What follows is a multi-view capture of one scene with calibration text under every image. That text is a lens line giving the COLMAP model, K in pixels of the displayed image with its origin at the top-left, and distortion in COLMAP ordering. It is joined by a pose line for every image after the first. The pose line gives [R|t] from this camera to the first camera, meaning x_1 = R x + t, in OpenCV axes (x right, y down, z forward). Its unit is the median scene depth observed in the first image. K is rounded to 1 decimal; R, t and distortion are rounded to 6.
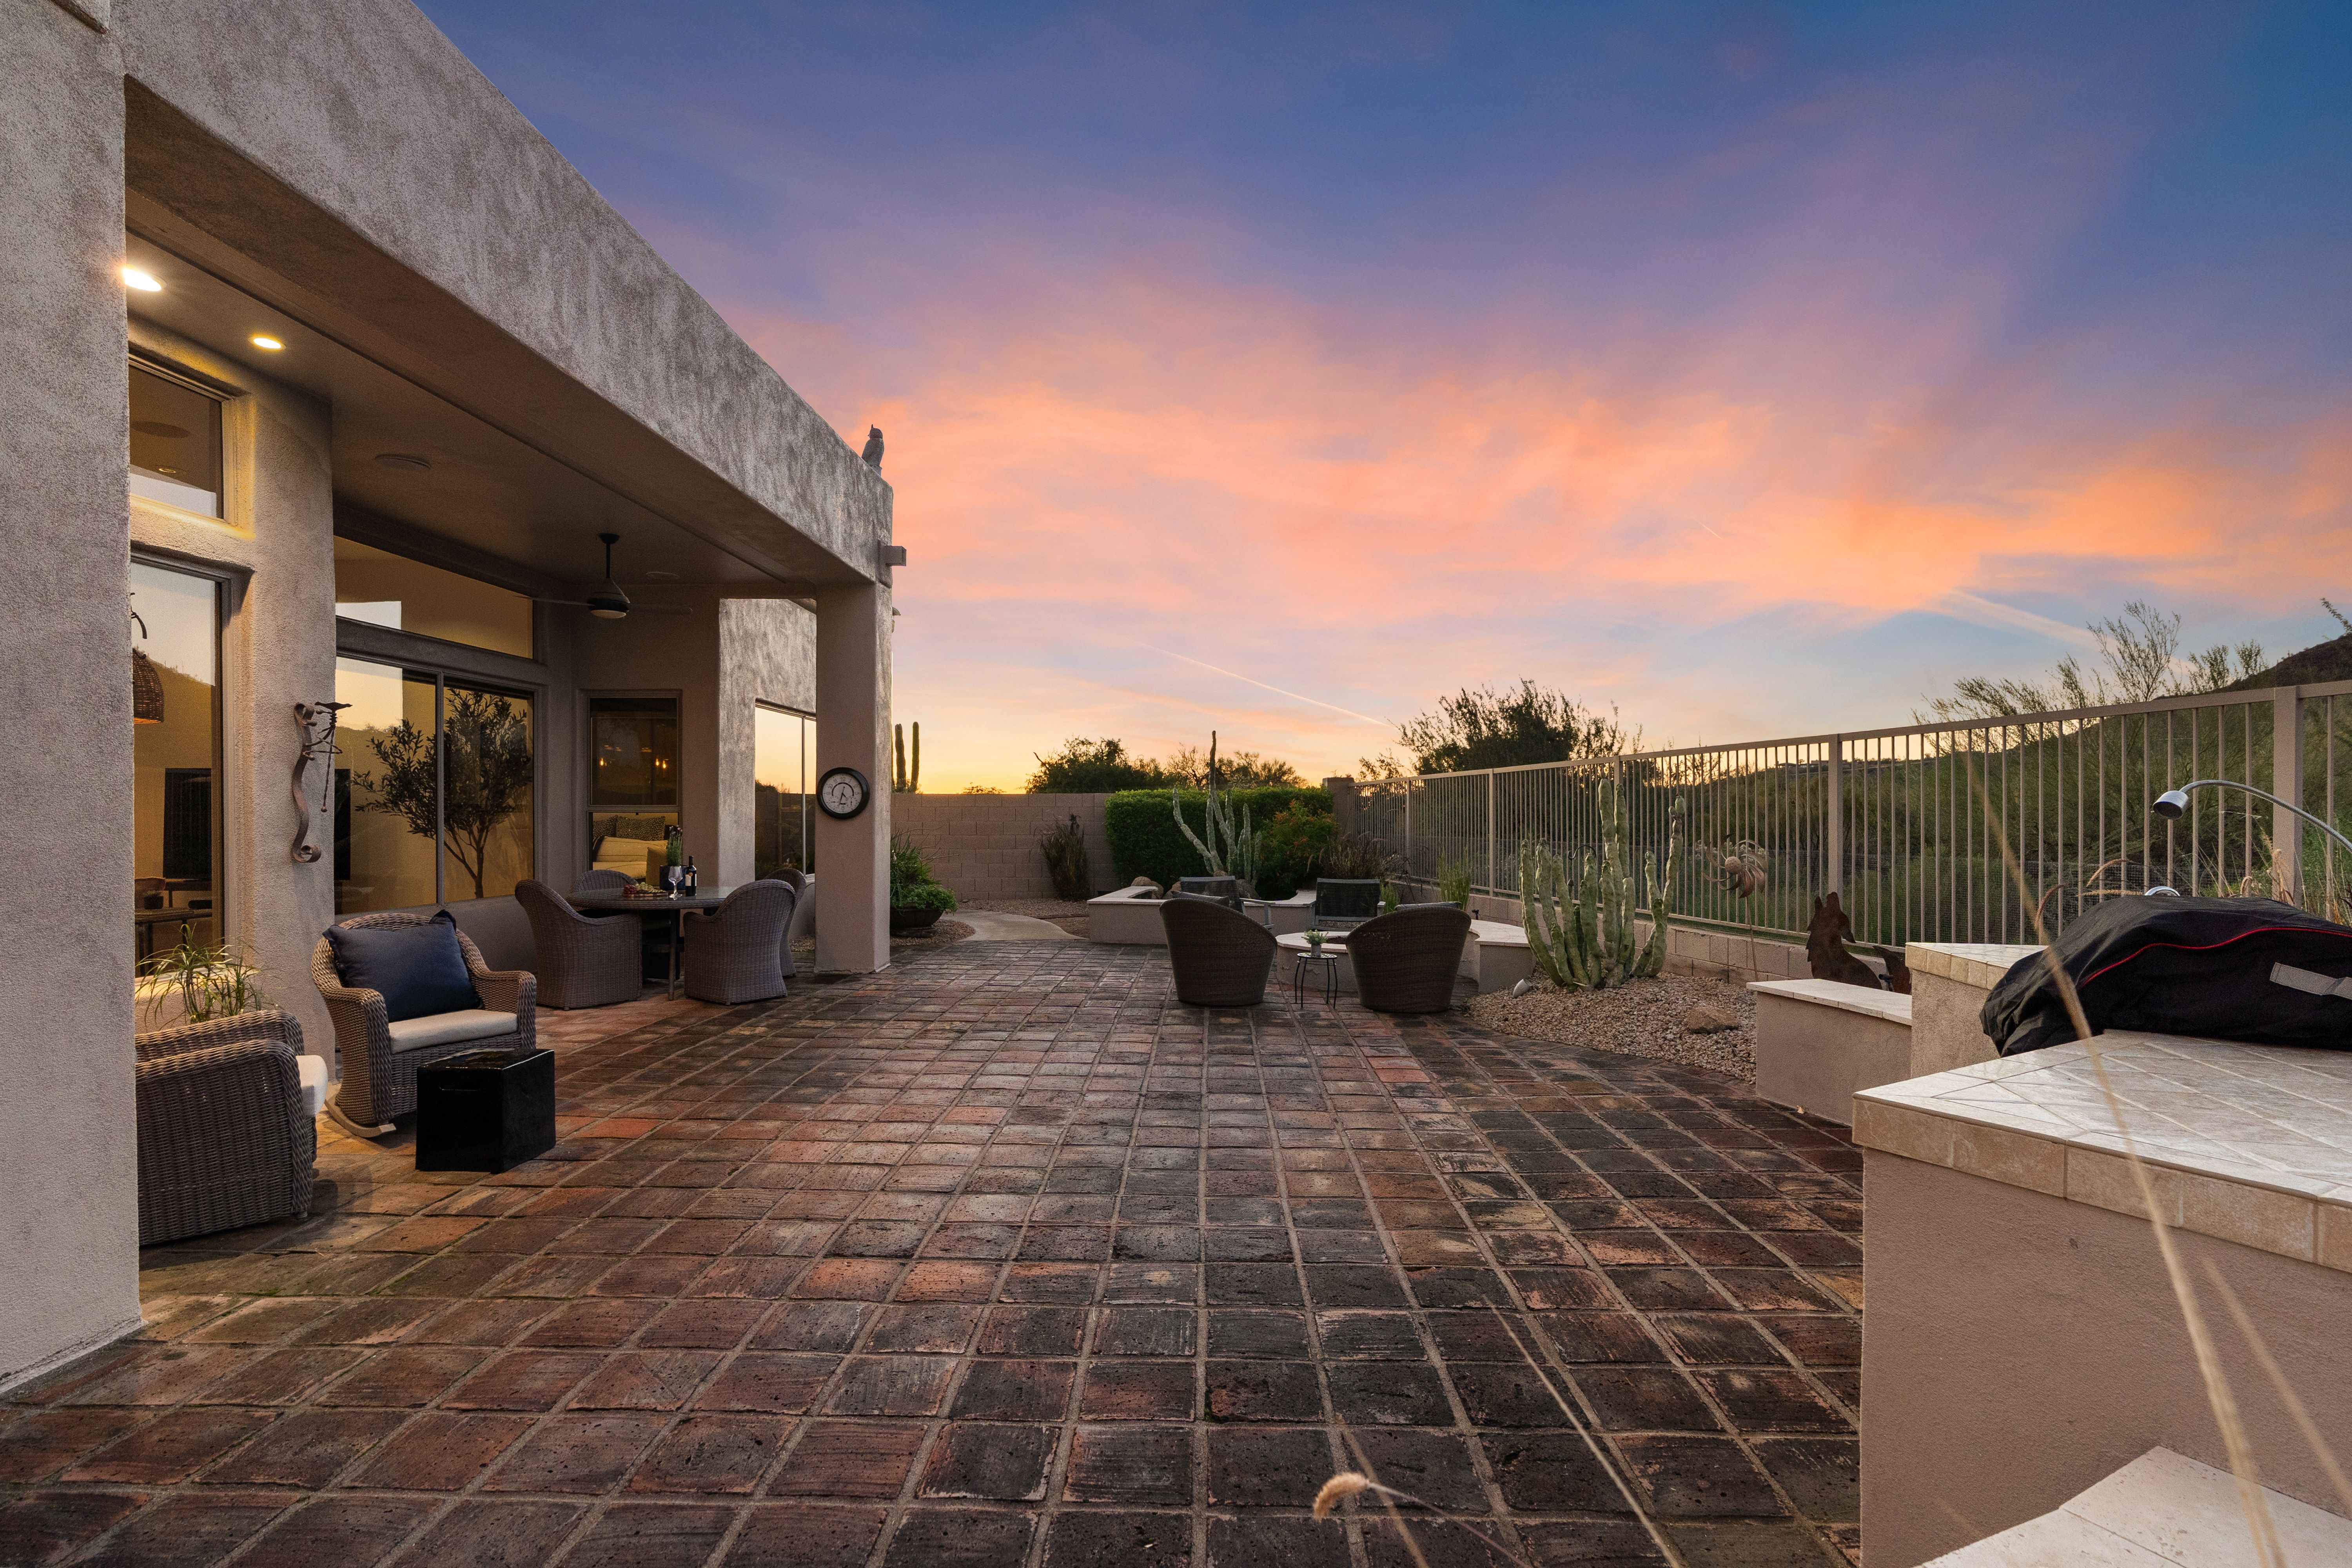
lens RADIAL K [[1107.5, 0, 1176.0], [0, 1107.5, 784.0], [0, 0, 1]] dist [-0.022416, -0.000036]
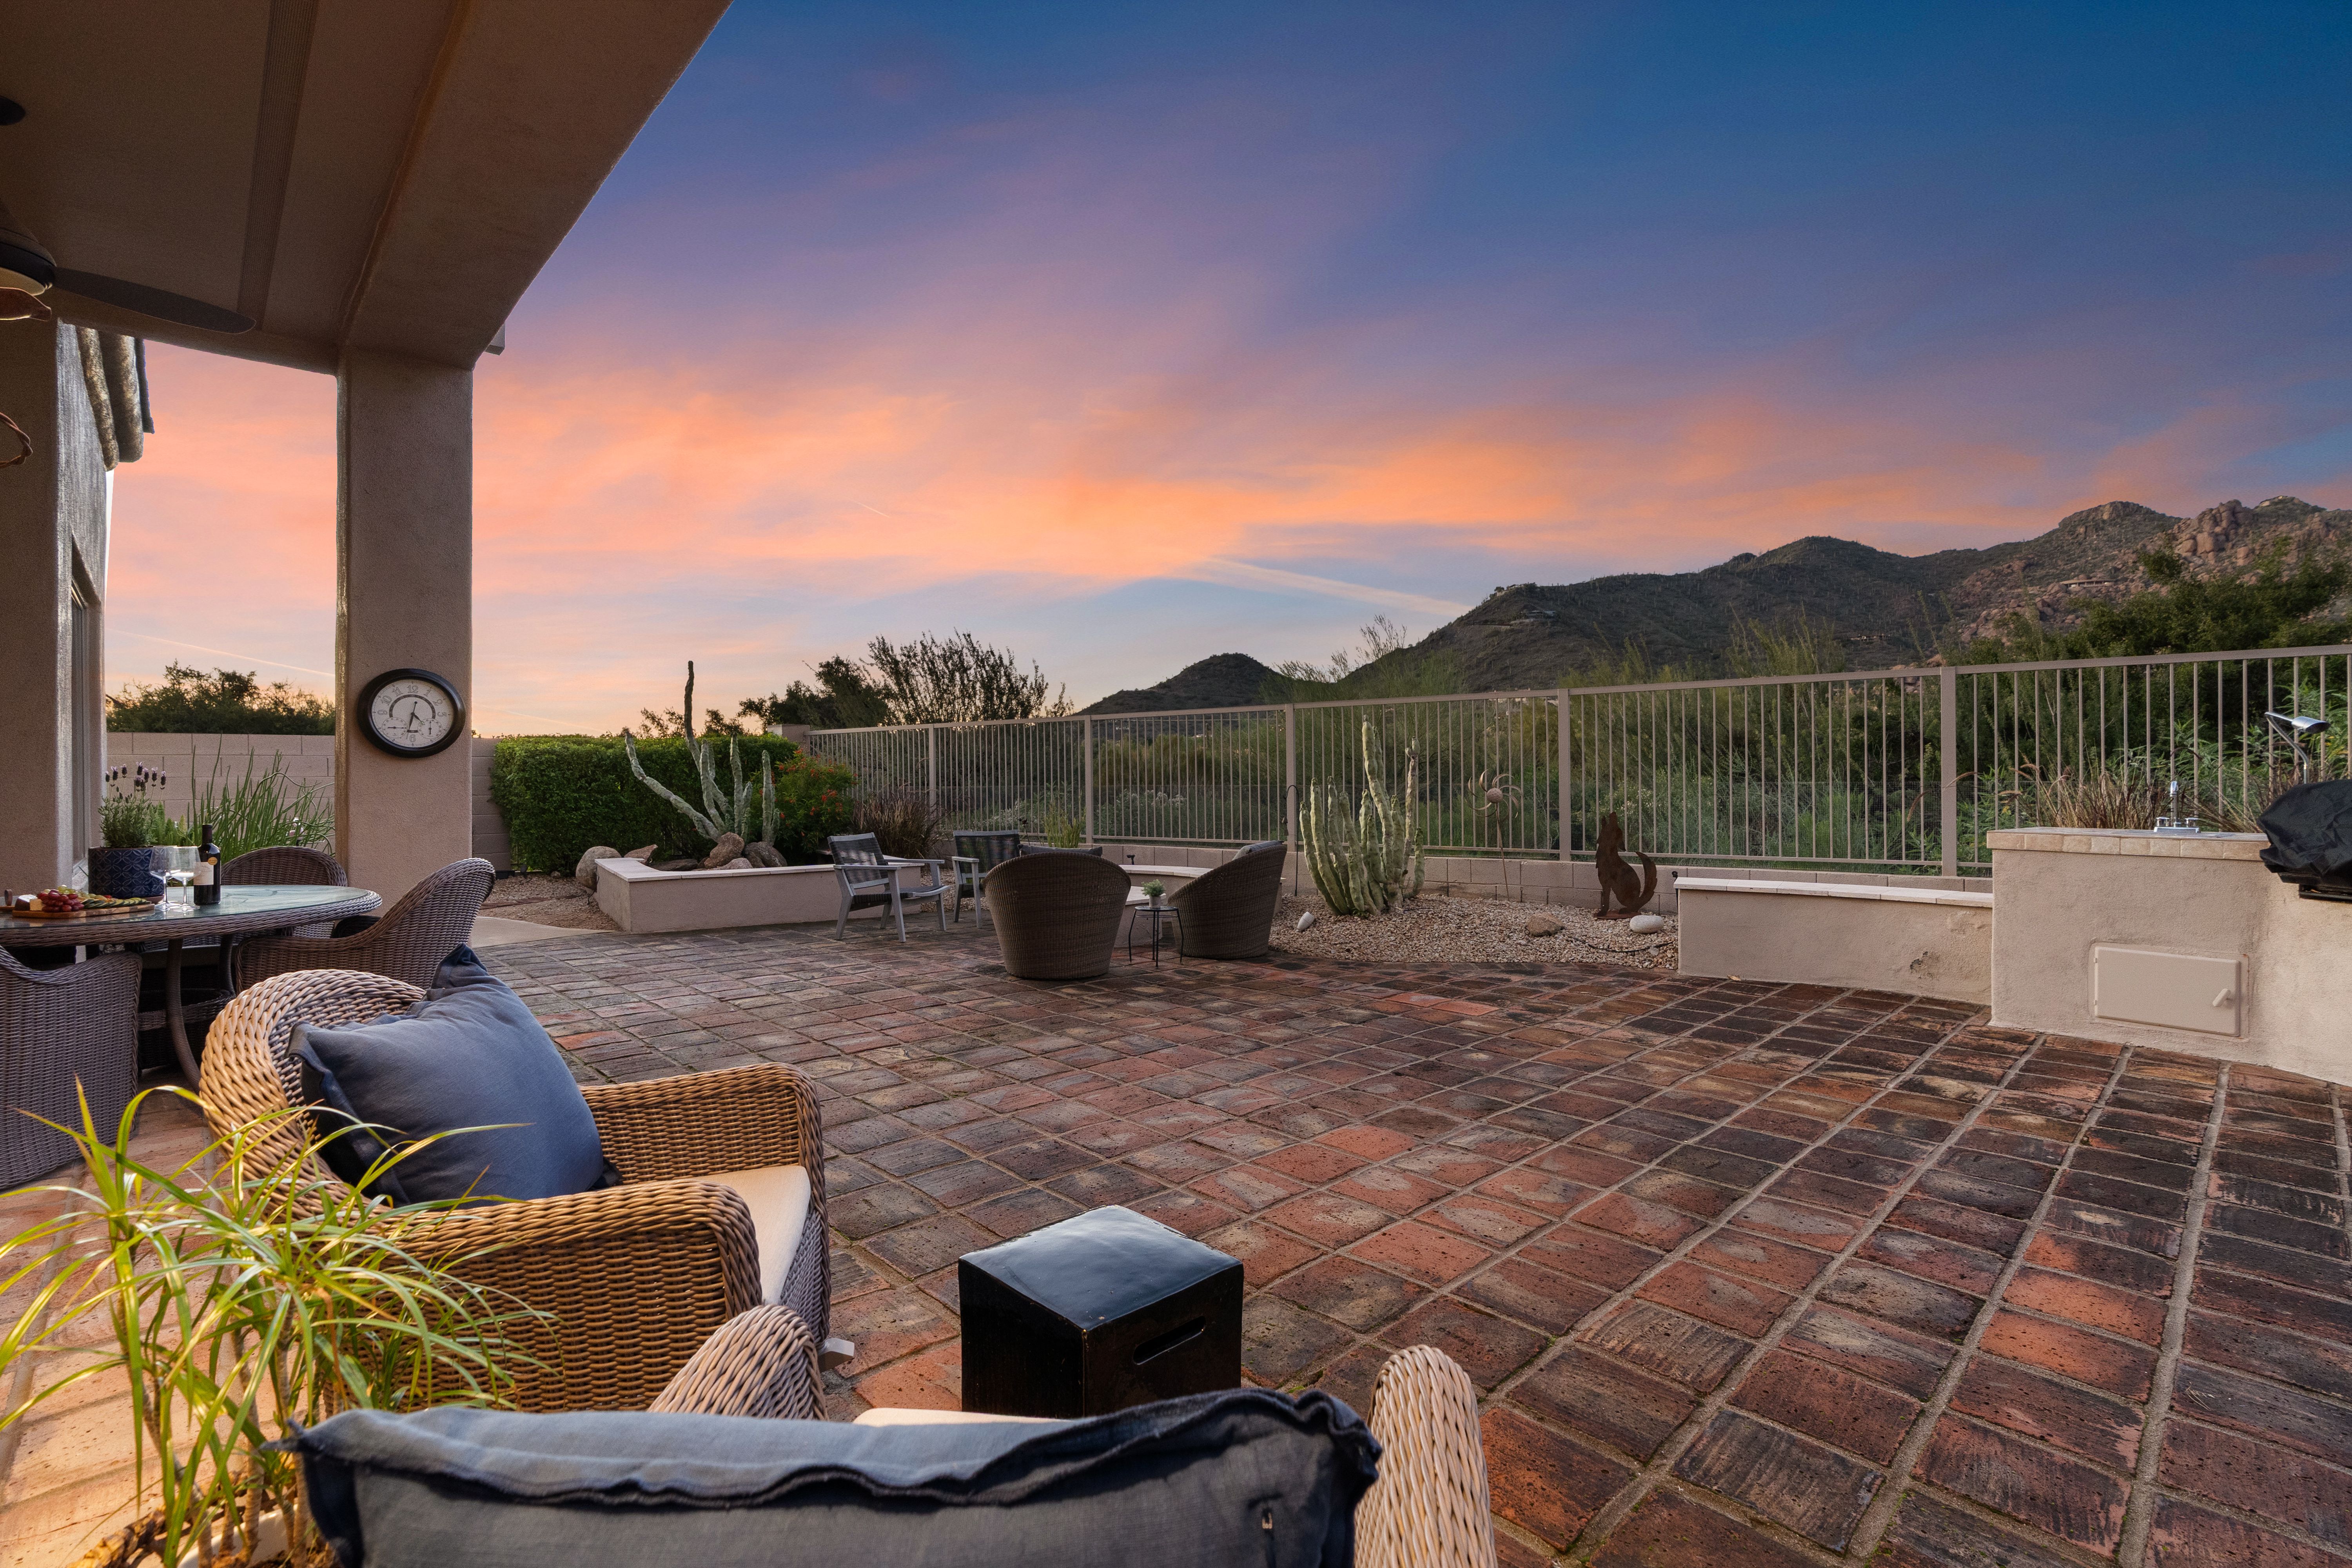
lens RADIAL K [[1068.9, 0, 1178.1], [0, 1068.9, 748.8], [0, 0, 1]] dist [-0.002090, 0.000115]
pose [[0.714402, 0.012365, 0.699626, -0.408236], [-0.011702, 0.999915, -0.005722, 0.025442], [-0.699638, -0.004099, 0.714486, 0.313165]]
